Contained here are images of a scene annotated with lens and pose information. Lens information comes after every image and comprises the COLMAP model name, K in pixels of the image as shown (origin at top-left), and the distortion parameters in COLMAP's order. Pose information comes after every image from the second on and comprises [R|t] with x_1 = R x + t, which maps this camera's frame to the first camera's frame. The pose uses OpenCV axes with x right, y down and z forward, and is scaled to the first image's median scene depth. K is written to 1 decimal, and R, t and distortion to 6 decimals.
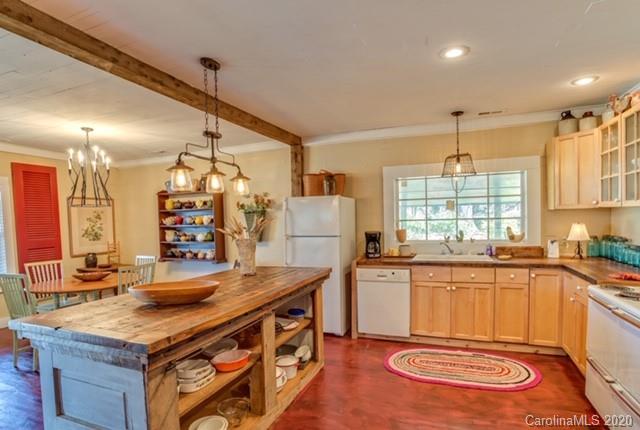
lens RADIAL K [[344.9, 0, 317.8], [0, 344.9, 238.7], [0, 0, 1]] dist [-0.027777, 0.001247]
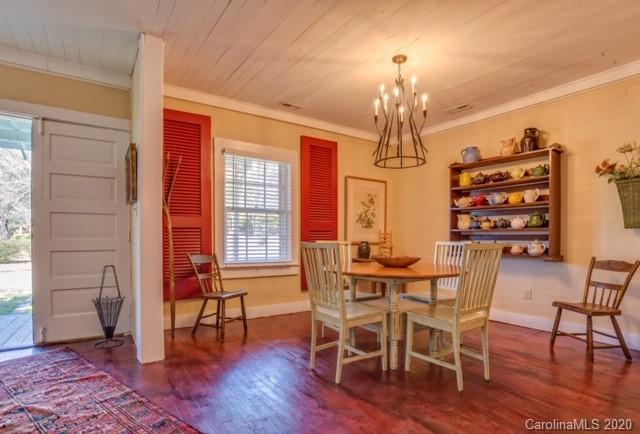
lens RADIAL K [[353.2, 0, 320.6], [0, 353.2, 240.2], [0, 0, 1]] dist [-0.001026, -0.000235]
pose [[0.829159, 0.035774, -0.557867, -0.378464], [-0.055811, 0.998262, -0.018937, 0.089397], [0.556219, 0.046837, 0.829715, 0.291542]]
